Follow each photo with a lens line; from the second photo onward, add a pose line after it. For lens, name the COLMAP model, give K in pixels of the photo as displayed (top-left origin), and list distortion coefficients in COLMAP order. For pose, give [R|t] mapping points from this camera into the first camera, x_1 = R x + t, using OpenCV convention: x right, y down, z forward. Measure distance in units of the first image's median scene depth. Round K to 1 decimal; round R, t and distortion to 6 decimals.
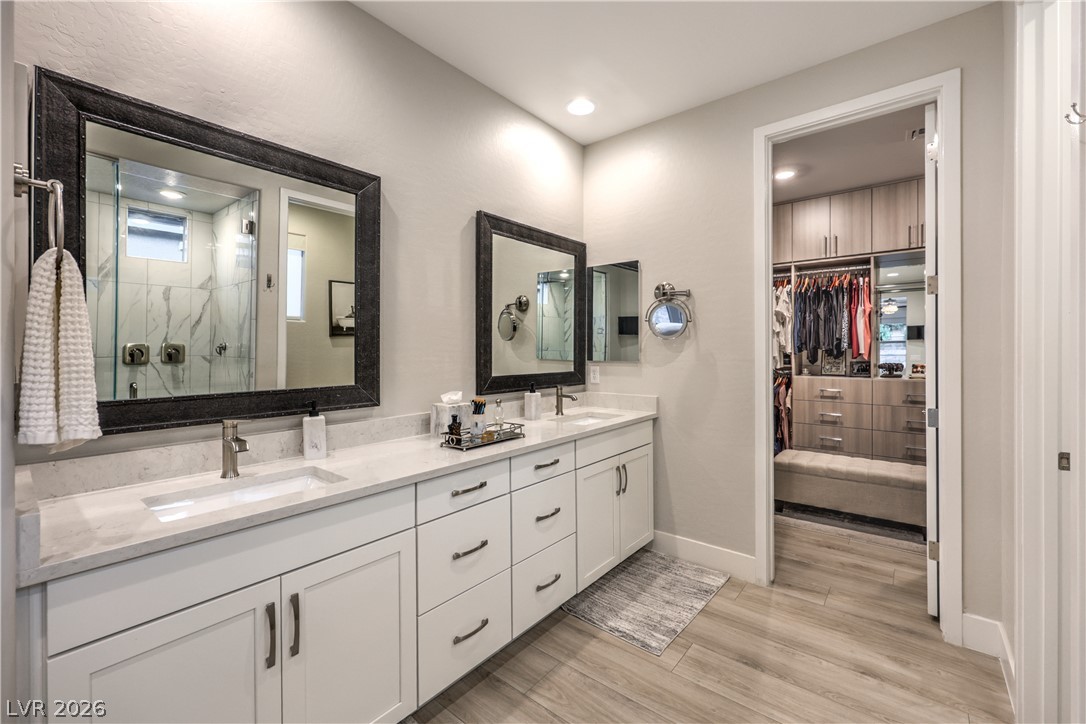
lens RADIAL K [[451.1, 0, 547.3], [0, 451.1, 348.8], [0, 0, 1]] dist [0.003043, -0.000054]
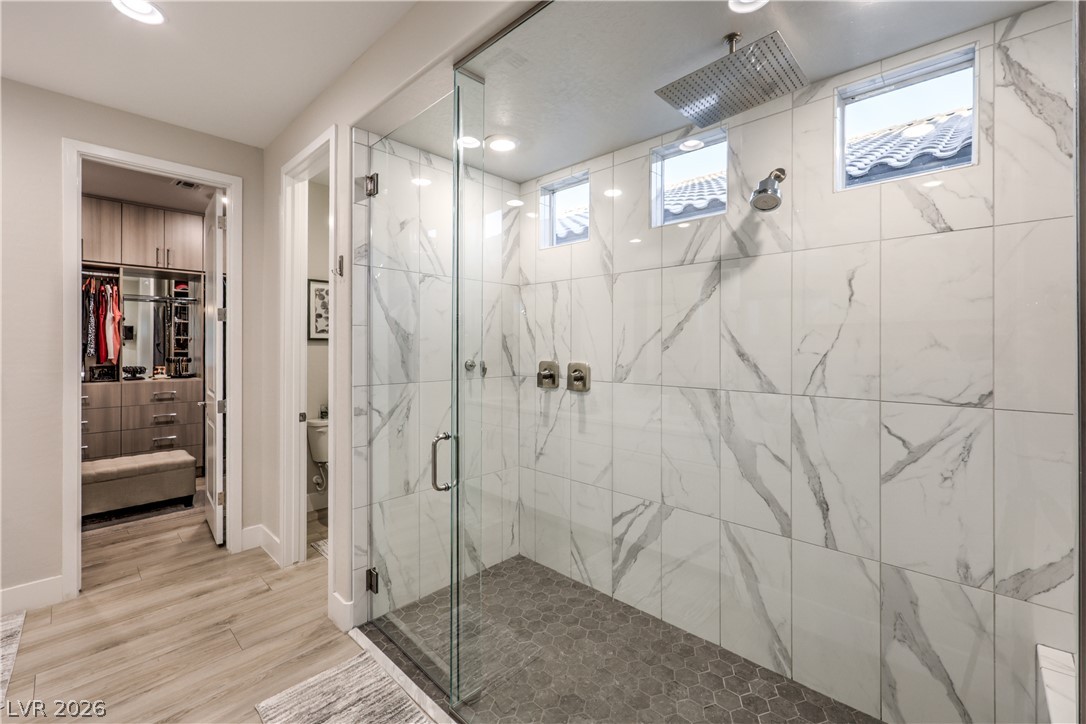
lens RADIAL K [[451.6, 0, 537.0], [0, 451.6, 348.5], [0, 0, 1]] dist [0.001006, 0.000317]
pose [[0.088852, -0.007141, 0.996019, -0.380193], [-0.006945, 0.999946, 0.007789, -0.042676], [-0.996021, -0.007610, 0.088798, -0.104492]]
